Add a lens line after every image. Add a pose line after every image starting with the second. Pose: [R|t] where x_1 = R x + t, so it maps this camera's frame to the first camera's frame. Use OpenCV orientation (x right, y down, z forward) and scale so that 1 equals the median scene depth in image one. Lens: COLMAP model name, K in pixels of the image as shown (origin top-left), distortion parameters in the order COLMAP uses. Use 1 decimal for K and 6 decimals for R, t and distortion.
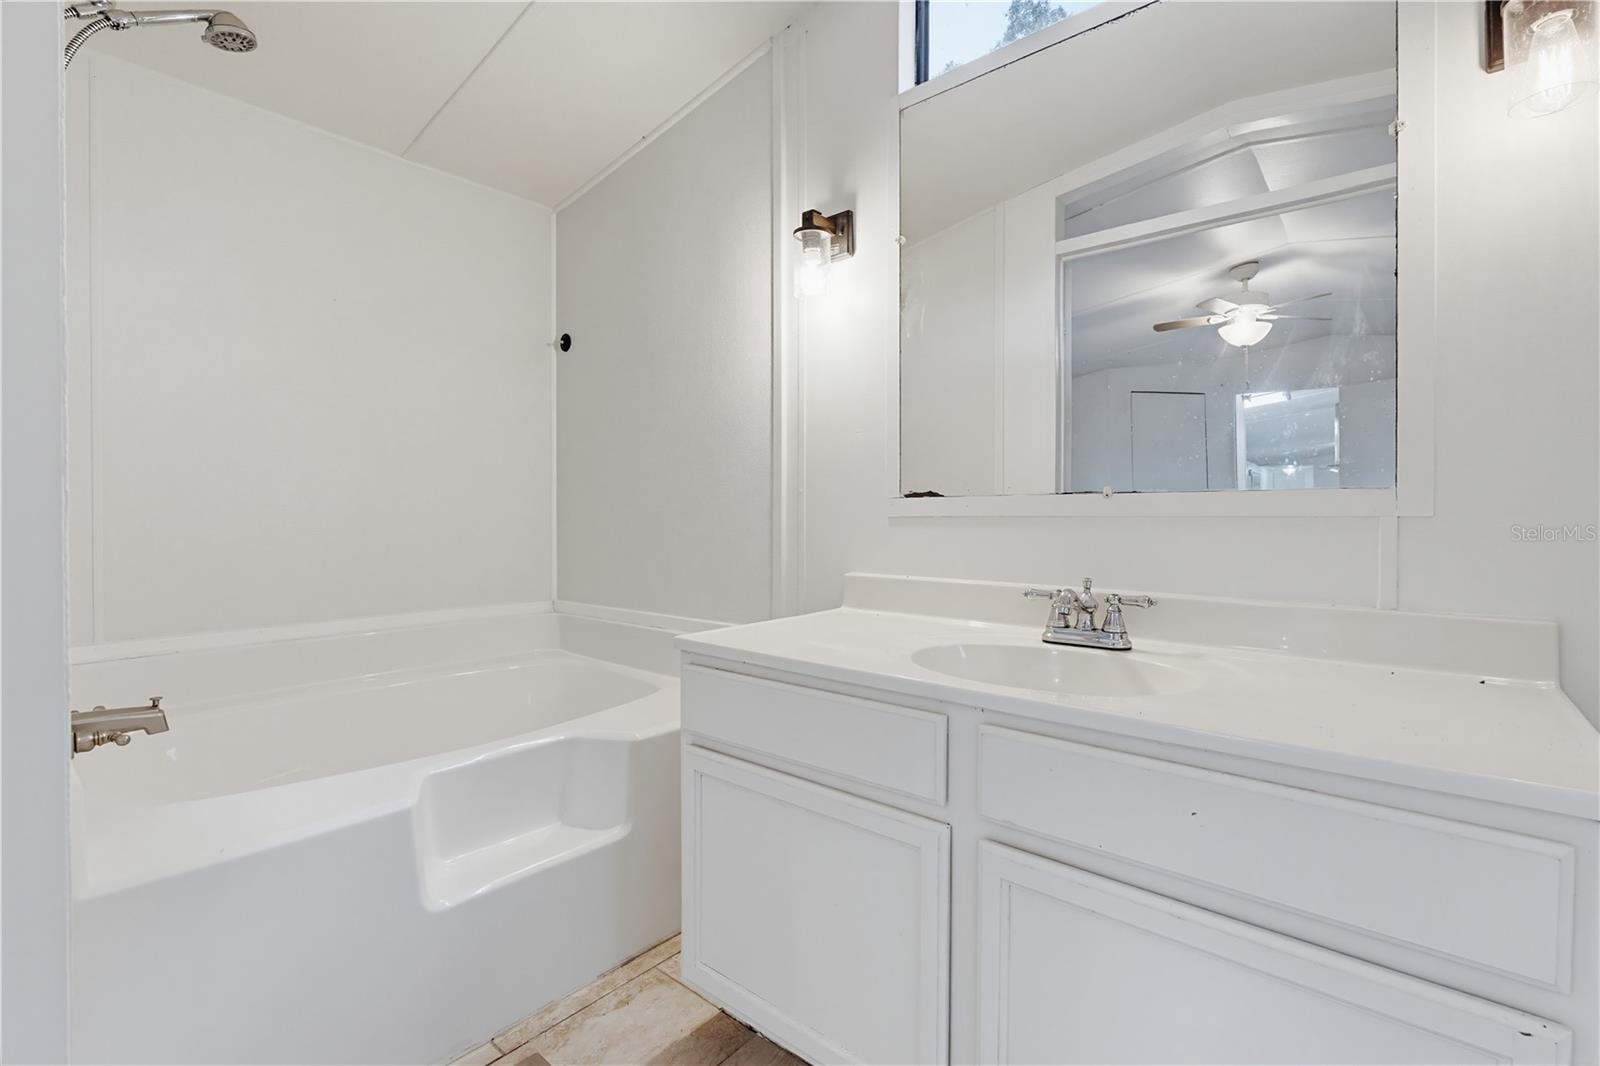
lens RADIAL K [[719.4, 0, 785.3], [0, 719.4, 524.4], [0, 0, 1]] dist [-0.003170, -0.000157]
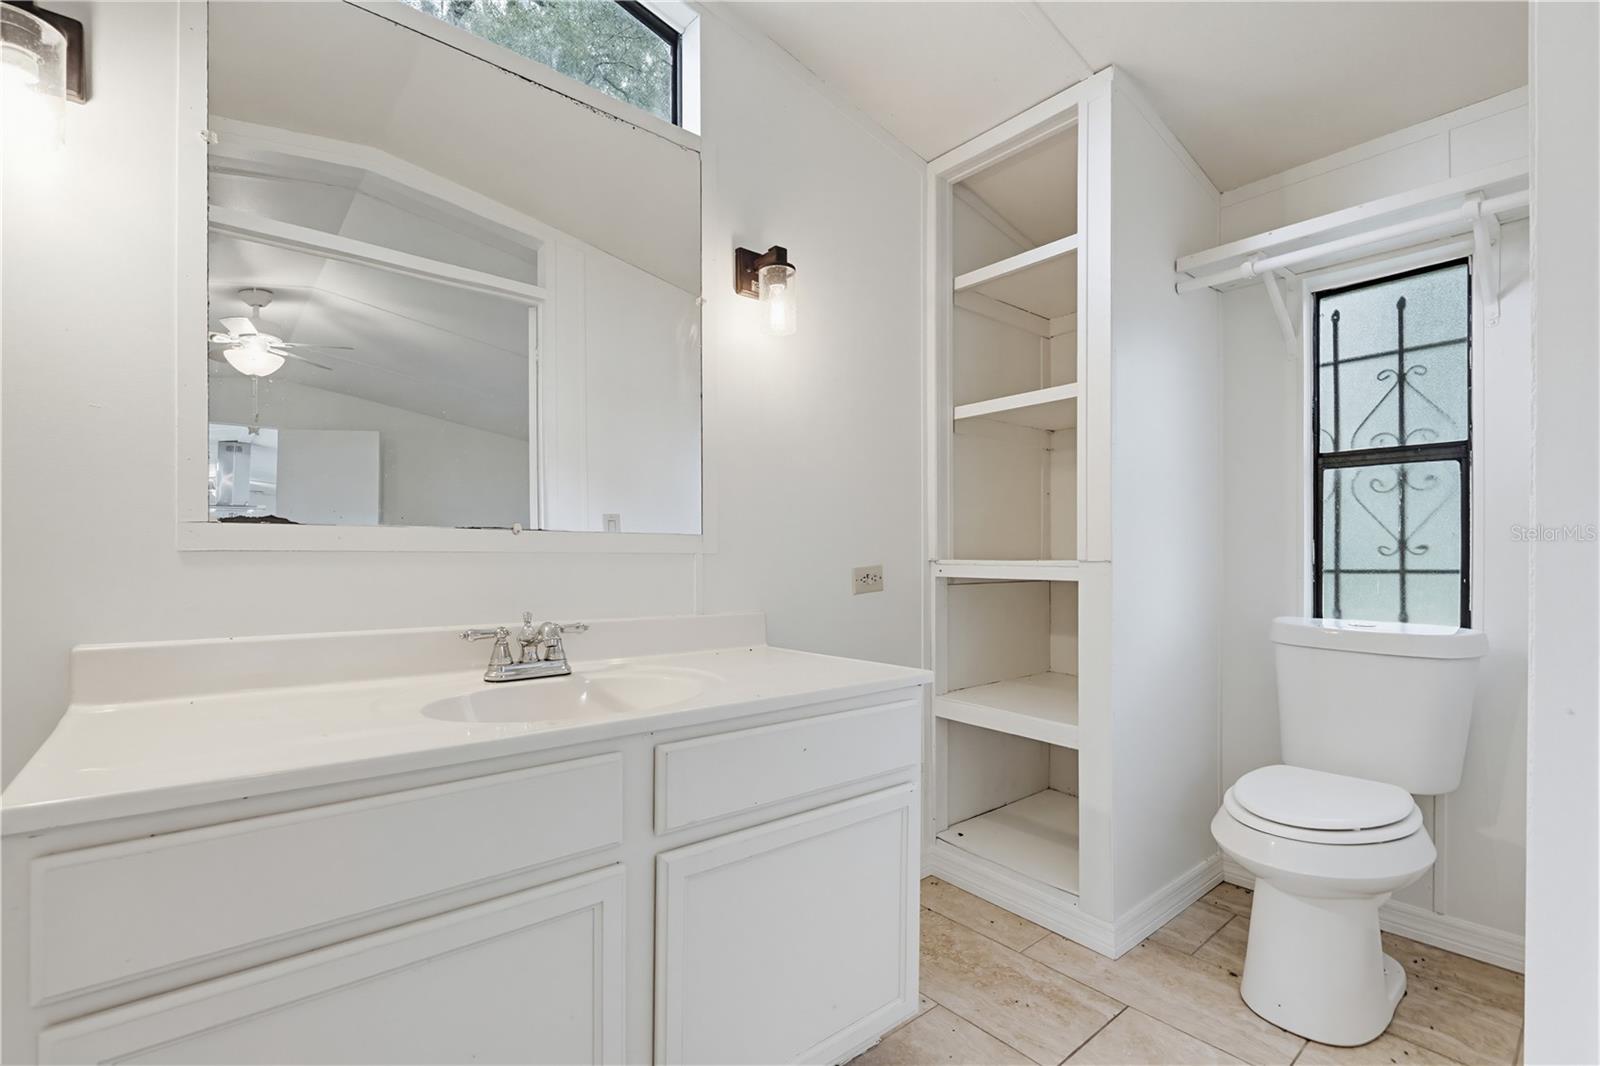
lens RADIAL K [[709.7, 0, 799.1], [0, 709.7, 569.1], [0, 0, 1]] dist [-0.014506, -0.000167]
pose [[0.149756, -0.013462, 0.988631, -0.492174], [0.008264, 0.999889, 0.012363, 0.003690], [-0.988688, 0.006319, 0.149850, 0.446476]]
